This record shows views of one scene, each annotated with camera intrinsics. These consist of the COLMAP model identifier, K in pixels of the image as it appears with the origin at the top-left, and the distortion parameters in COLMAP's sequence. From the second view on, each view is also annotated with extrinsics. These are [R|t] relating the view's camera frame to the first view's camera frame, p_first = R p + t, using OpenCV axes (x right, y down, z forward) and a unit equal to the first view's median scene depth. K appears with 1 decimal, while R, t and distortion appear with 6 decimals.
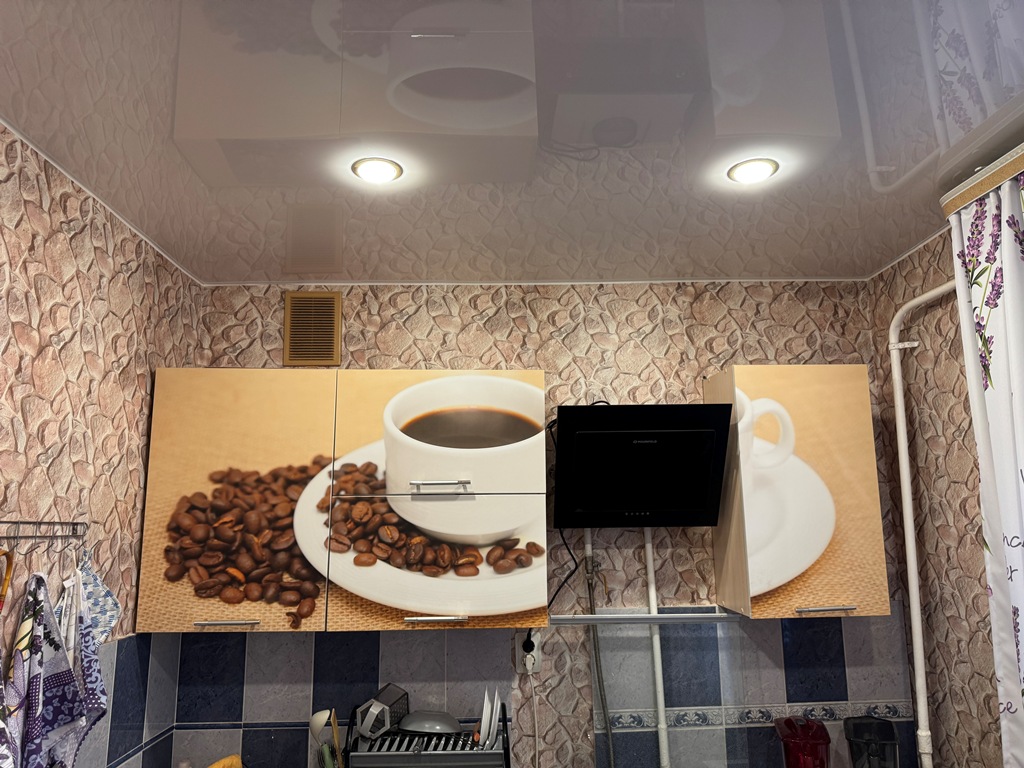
lens RADIAL K [[719.4, 0, 520.0], [0, 719.4, 386.0], [0, 0, 1]] dist [0.074165, -0.086203]
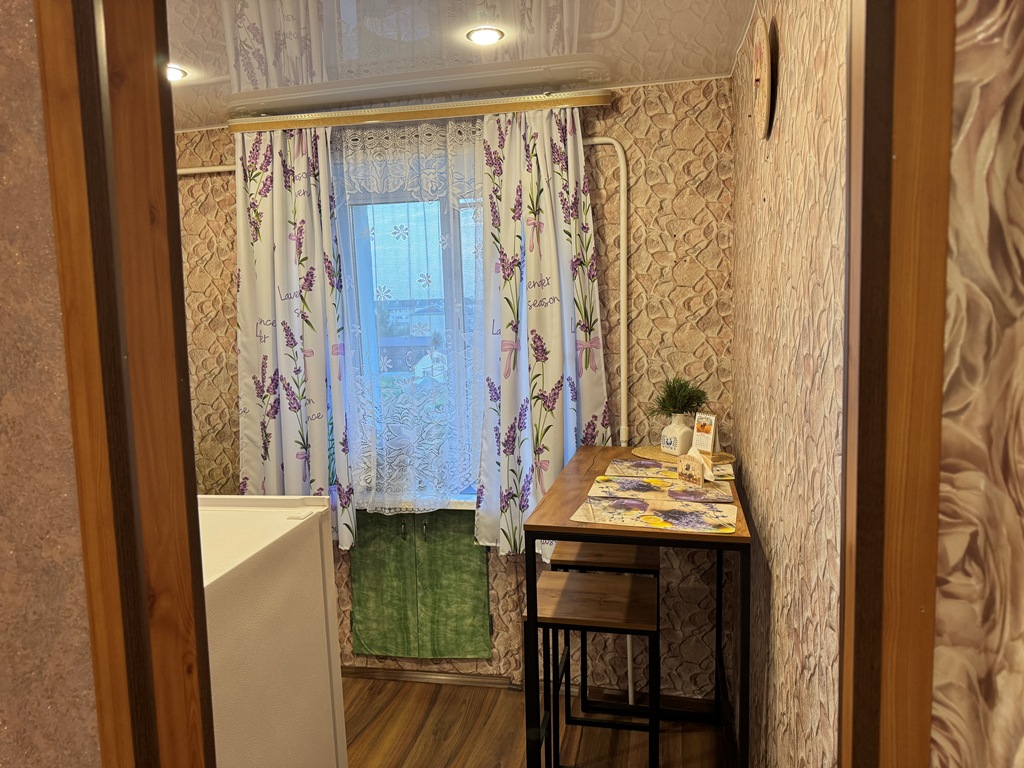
lens RADIAL K [[728.3, 0, 512.0], [0, 728.3, 384.0], [0, 0, 1]] dist [0.105961, -0.173337]
pose [[0.261296, -0.079495, 0.961980, -0.730891], [-0.149339, 0.981274, 0.121653, 0.025418], [-0.953636, -0.175449, 0.244531, -0.091610]]
